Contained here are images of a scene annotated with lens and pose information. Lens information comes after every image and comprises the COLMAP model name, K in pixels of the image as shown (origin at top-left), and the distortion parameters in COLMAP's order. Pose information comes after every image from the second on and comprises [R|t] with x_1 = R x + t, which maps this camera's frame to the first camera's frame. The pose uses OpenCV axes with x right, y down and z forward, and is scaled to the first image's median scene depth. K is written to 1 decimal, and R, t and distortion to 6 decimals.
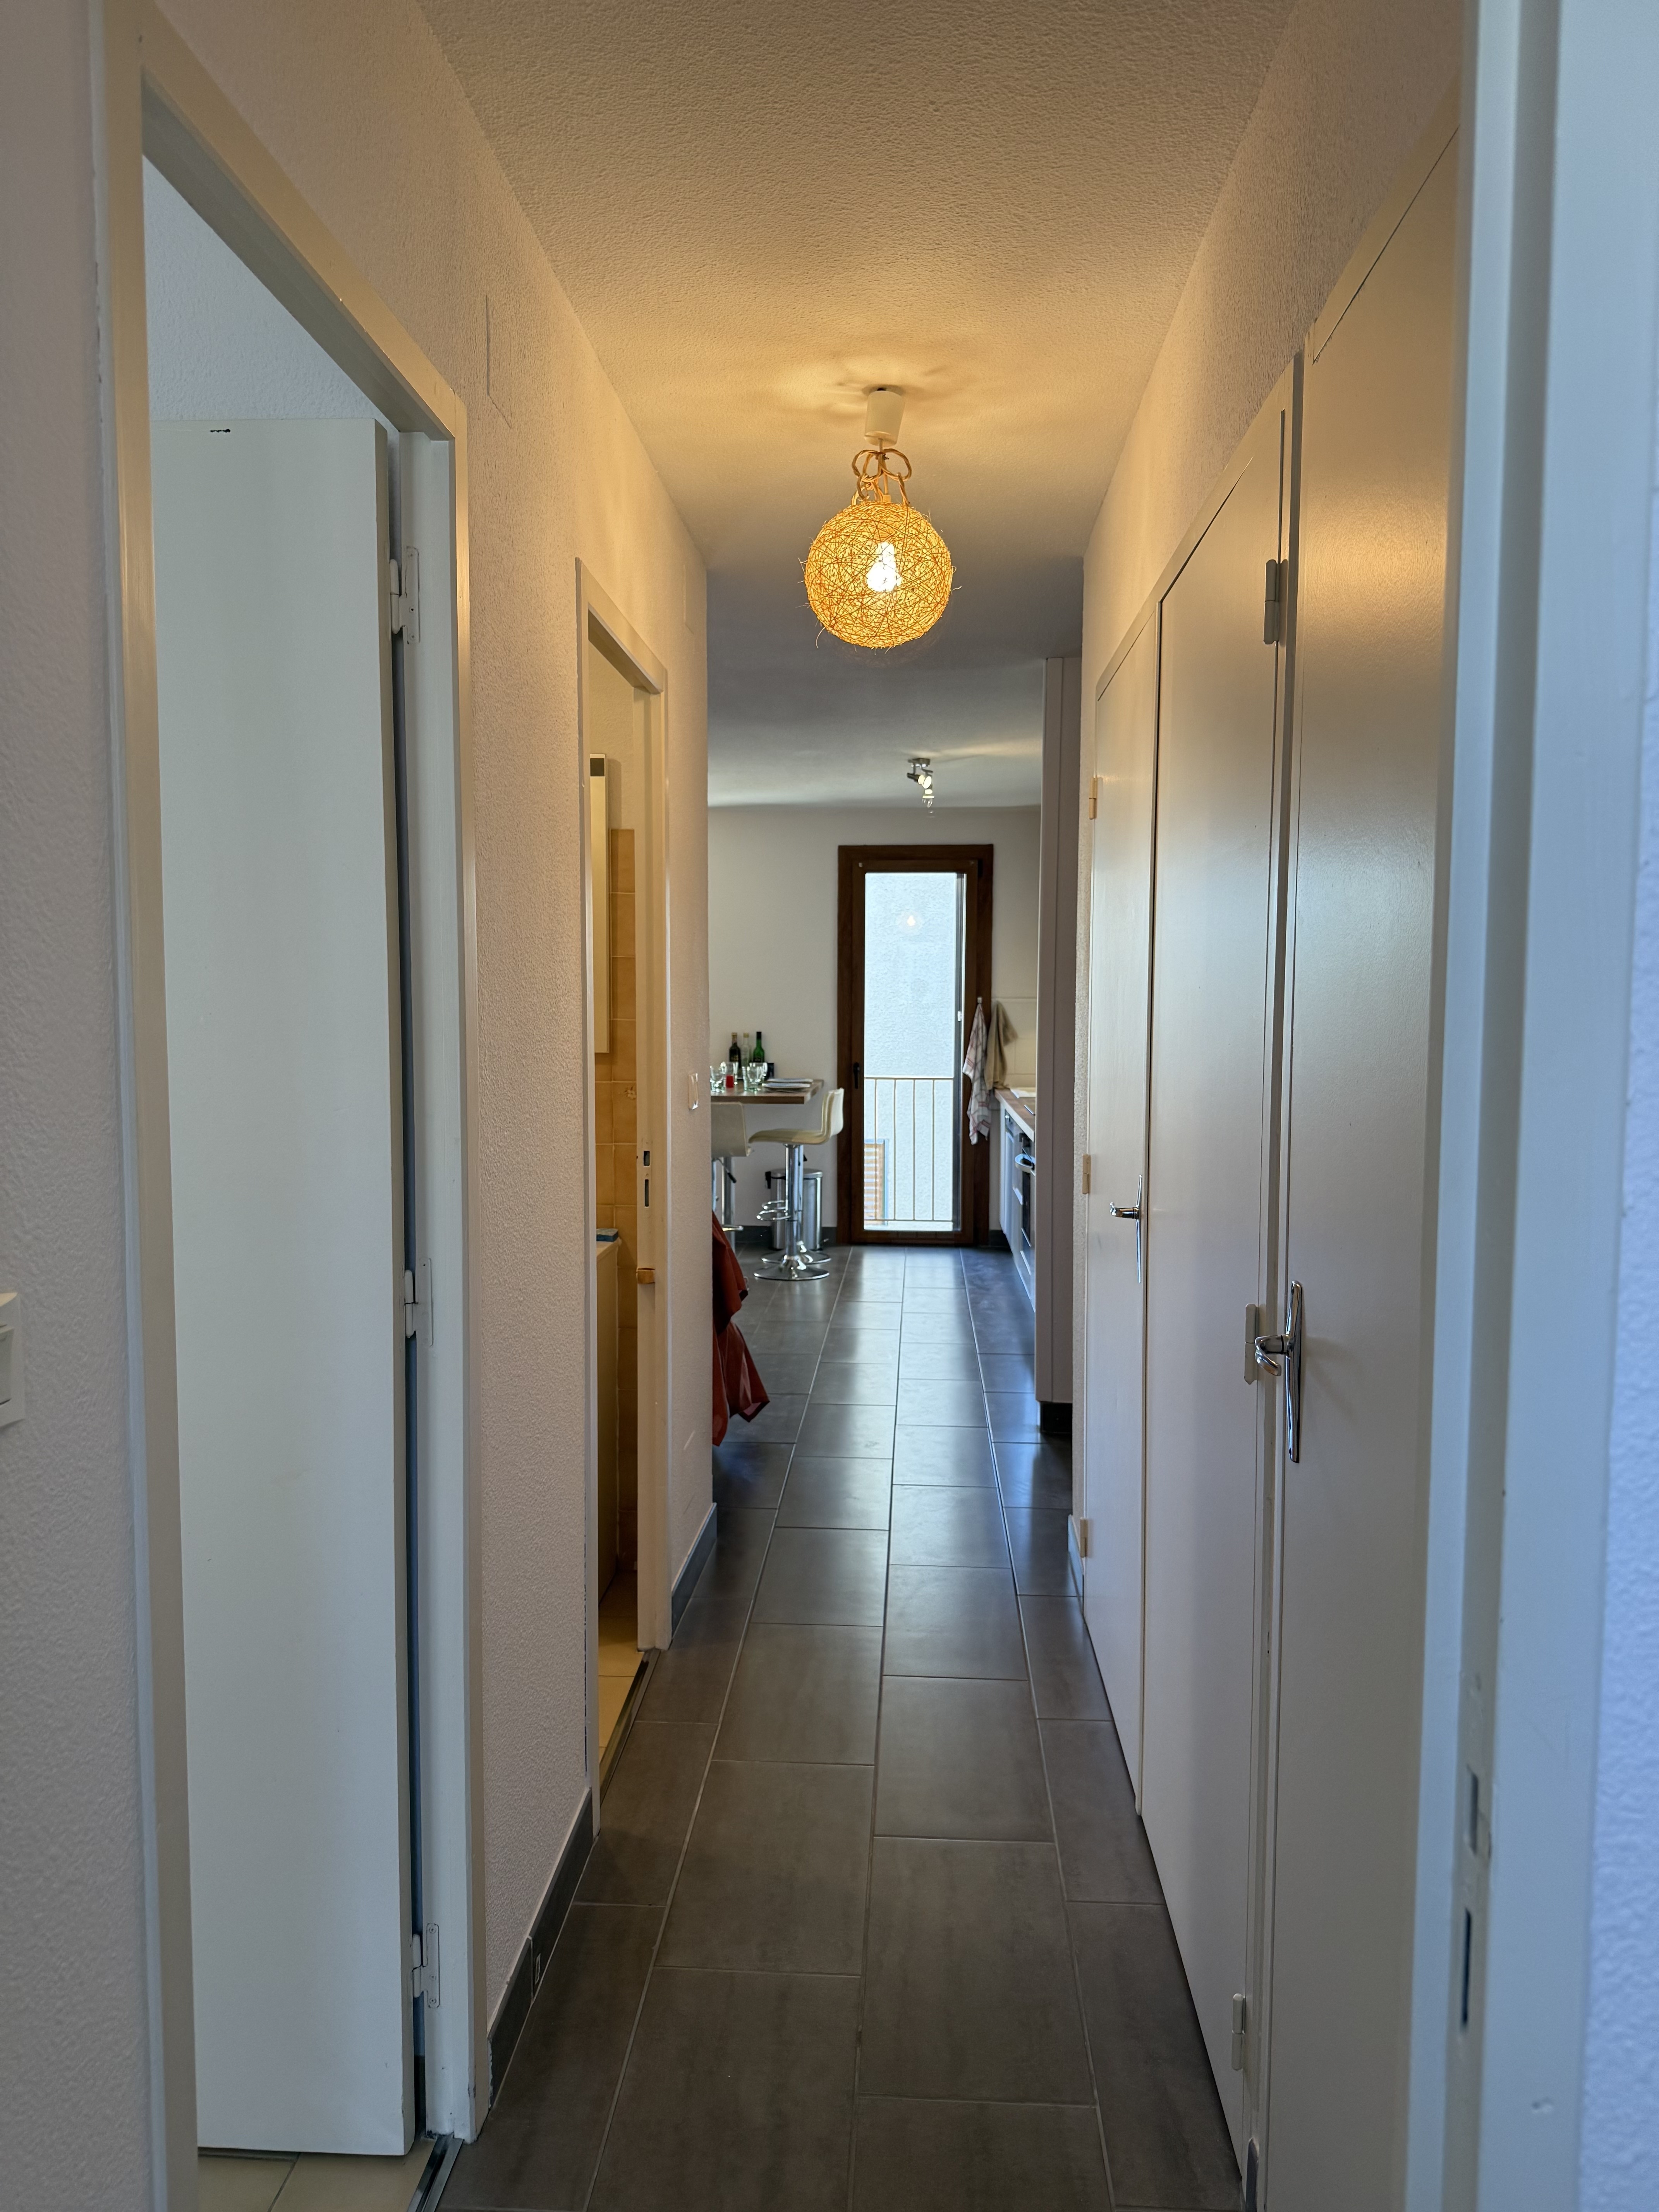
lens RADIAL K [[1585.6, 0, 834.7], [0, 1585.6, 1119.8], [0, 0, 1]] dist [0.066790, -0.028869]
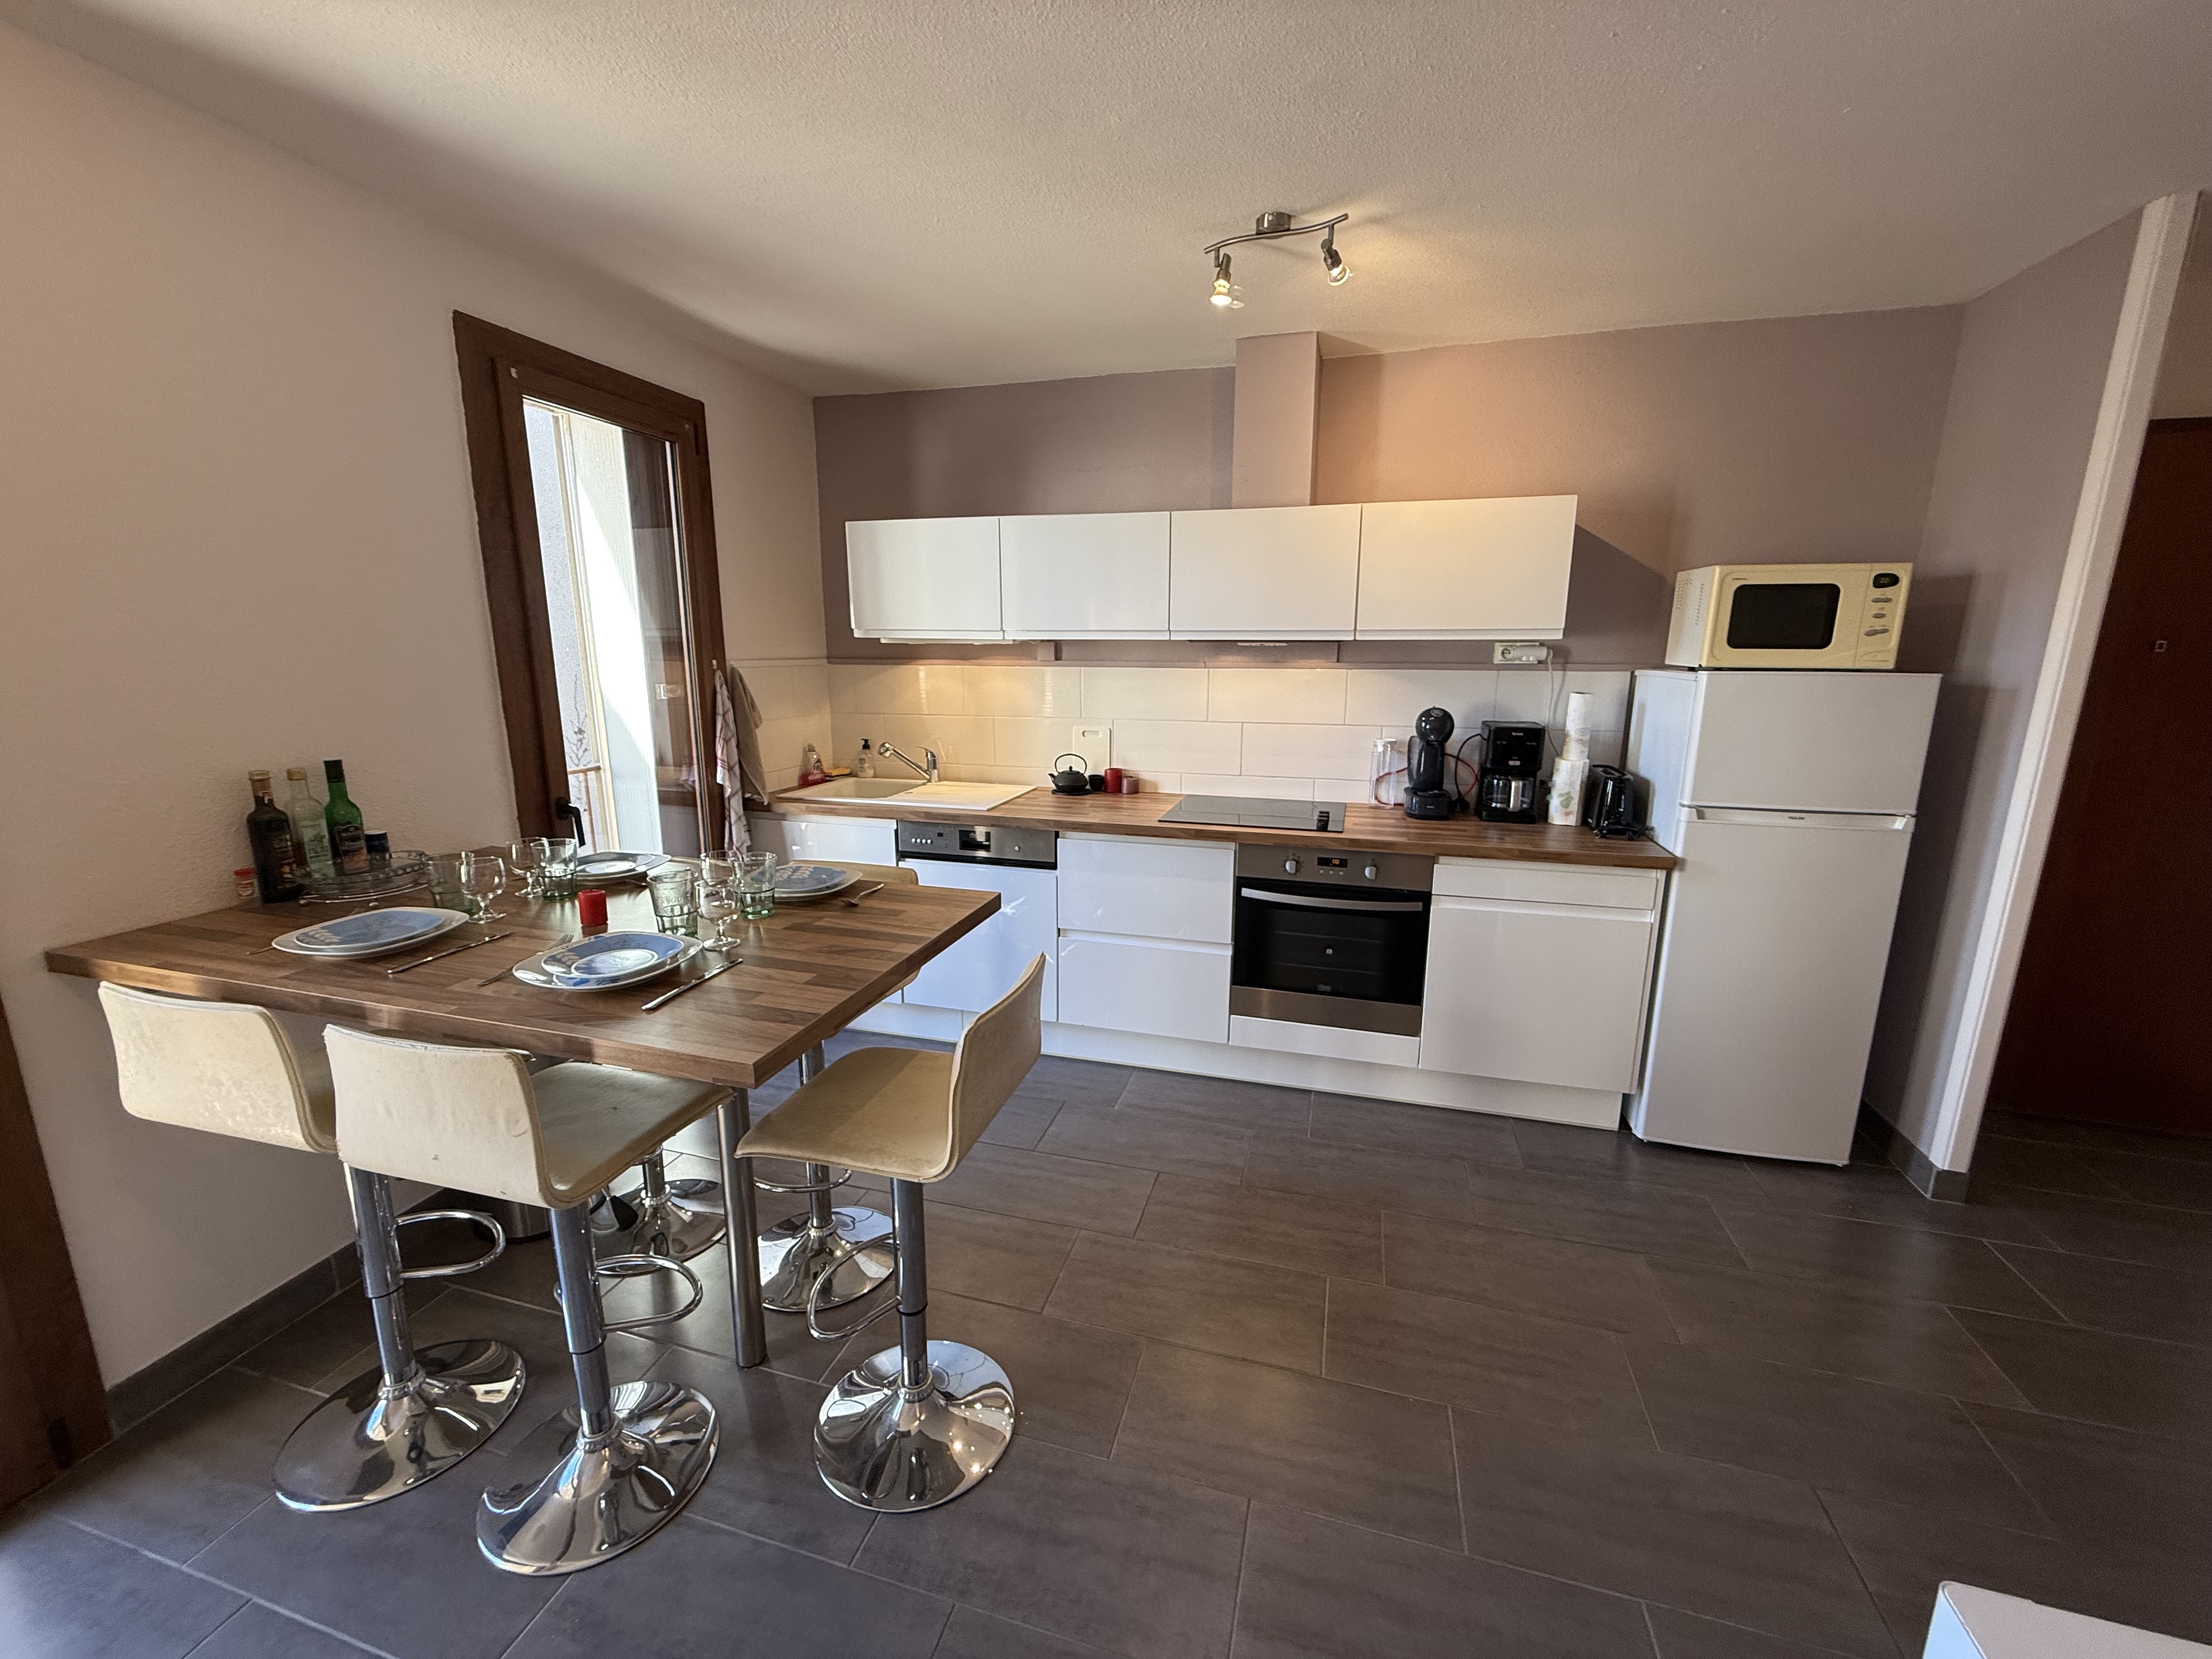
lens RADIAL K [[882.8, 0, 1105.8], [0, 882.8, 826.1], [0, 0, 1]] dist [-0.001101, -0.000258]
pose [[0.218164, -0.197454, 0.955728, -0.215839], [0.062678, 0.980131, 0.188188, -0.069066], [-0.973897, 0.018848, 0.226205, 0.776570]]
